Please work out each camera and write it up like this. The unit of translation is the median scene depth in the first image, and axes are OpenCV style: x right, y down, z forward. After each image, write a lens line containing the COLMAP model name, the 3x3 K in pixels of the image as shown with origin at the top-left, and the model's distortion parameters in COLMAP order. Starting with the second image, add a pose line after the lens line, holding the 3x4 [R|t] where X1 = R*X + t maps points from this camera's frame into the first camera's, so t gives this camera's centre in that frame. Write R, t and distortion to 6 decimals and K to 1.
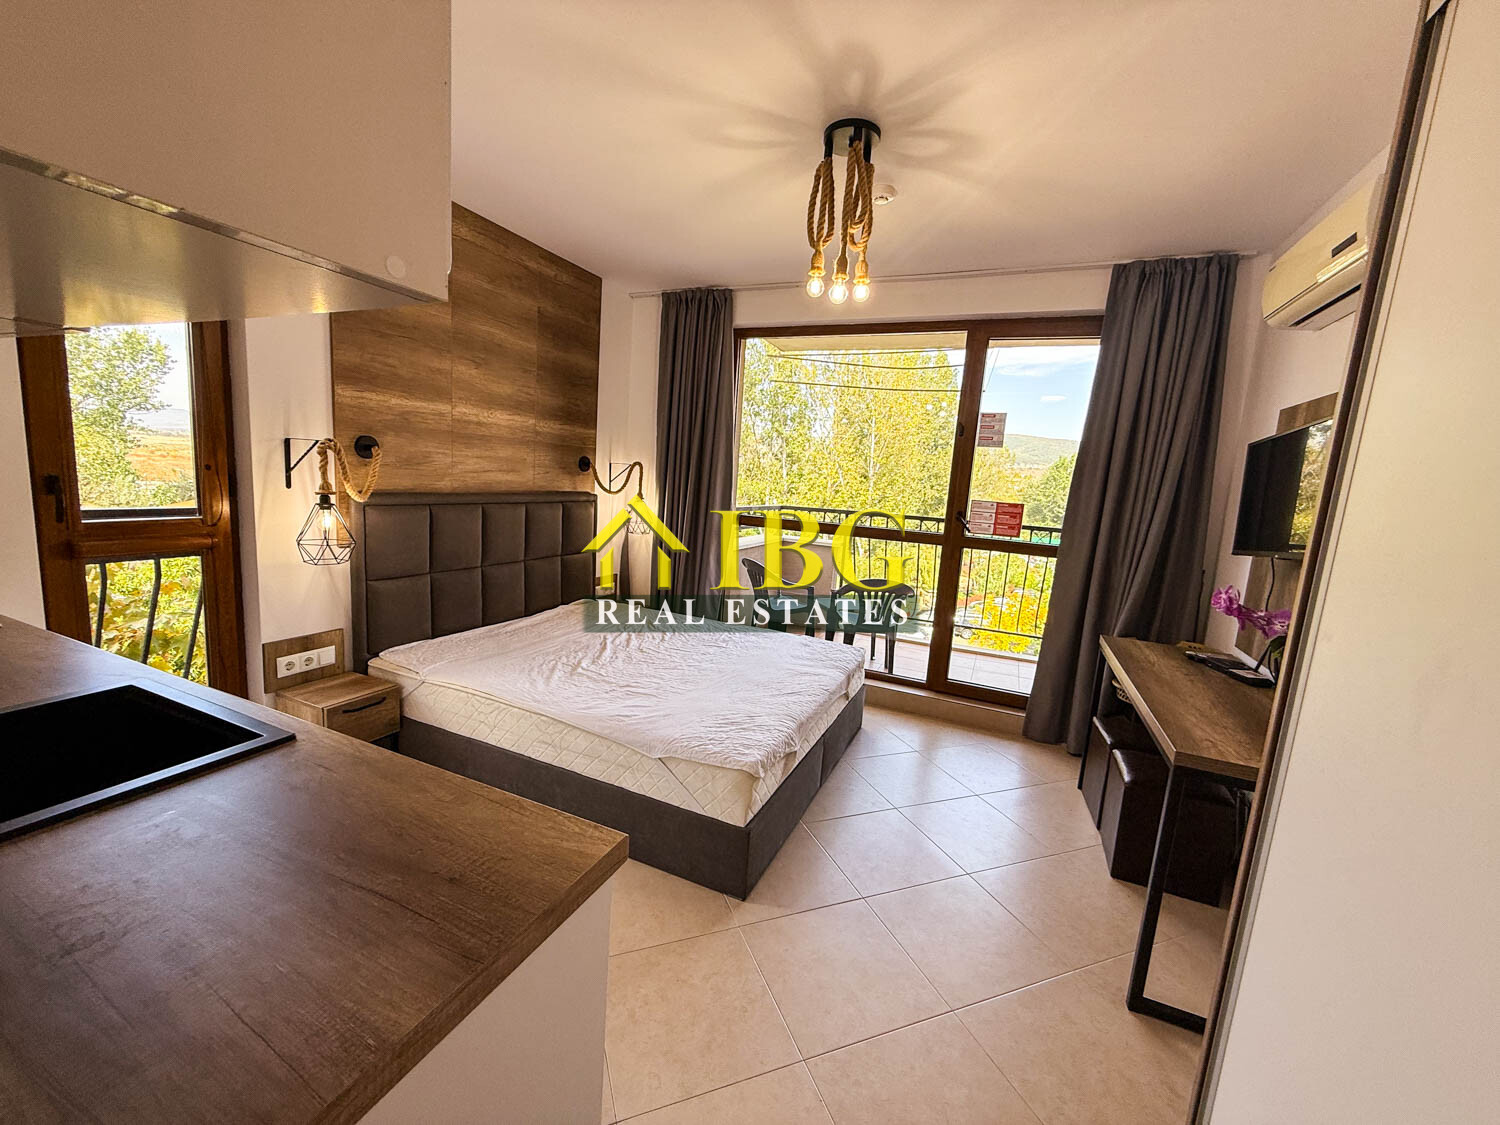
lens RADIAL K [[597.8, 0, 747.3], [0, 597.8, 563.1], [0, 0, 1]] dist [0.001031, 0.000509]
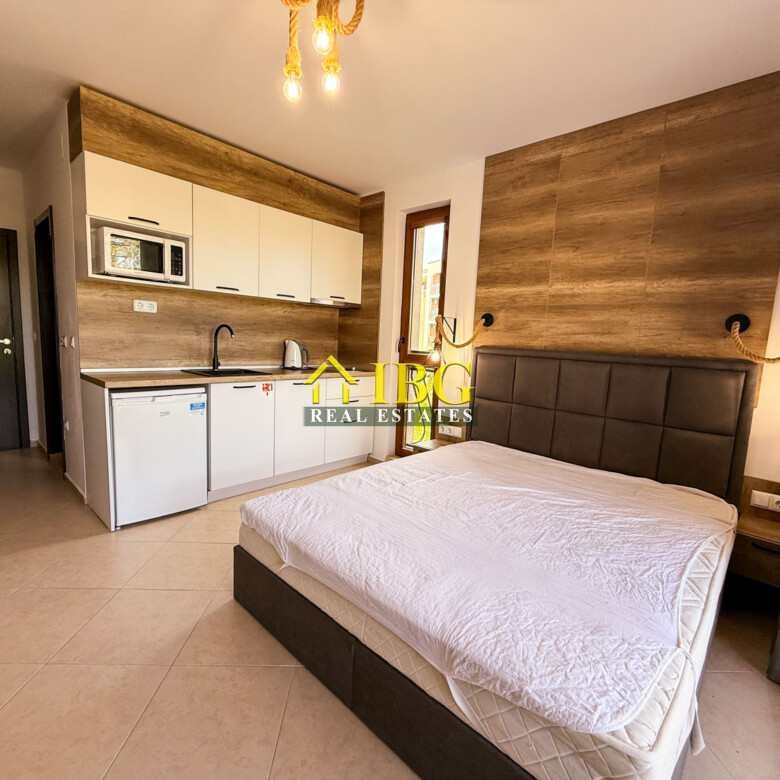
lens RADIAL K [[415.0, 0, 388.4], [0, 415.0, 390.3], [0, 0, 1]] dist [0.000806, 0.000892]
pose [[-0.323048, 0.036639, -0.945673, 0.502002], [-0.206744, 0.972383, 0.108299, -0.057572], [0.923524, 0.230498, -0.306551, 0.975065]]
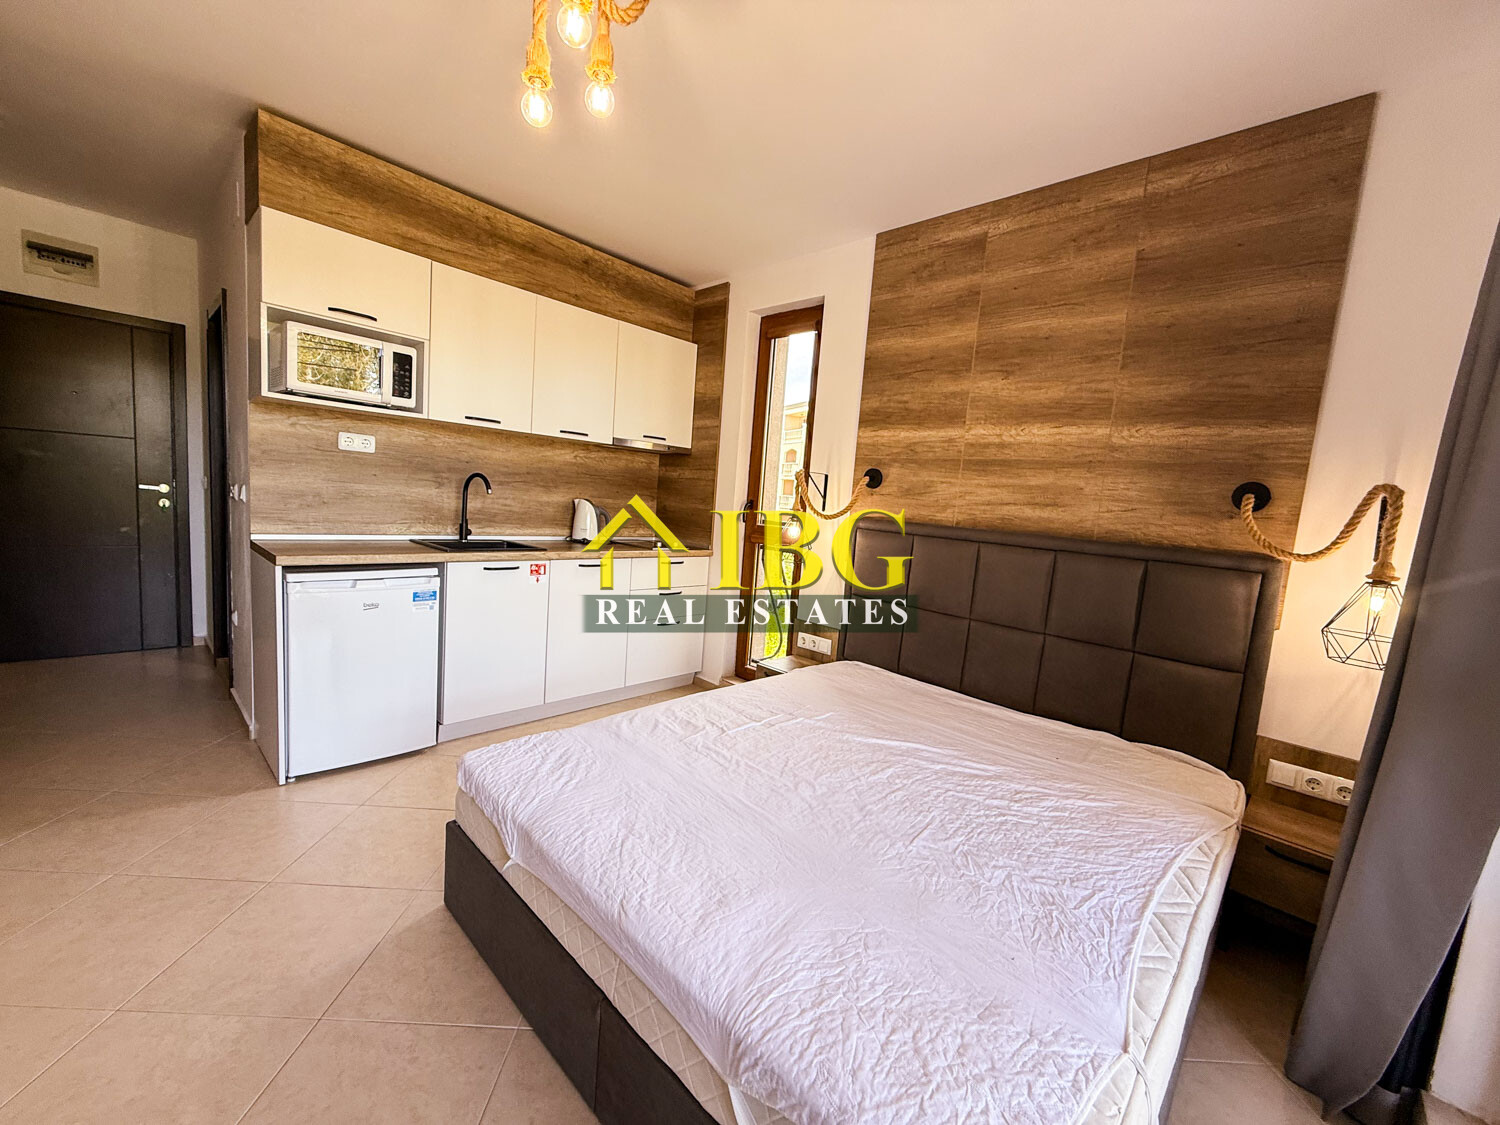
lens RADIAL K [[599.0, 0, 747.3], [0, 599.0, 563.0], [0, 0, 1]] dist [0.001170, 0.000448]
pose [[-0.333452, 0.011034, -0.942702, 0.438850], [-0.236263, 0.967045, 0.094889, -0.076833], [0.912682, 0.254367, -0.319857, 1.006346]]
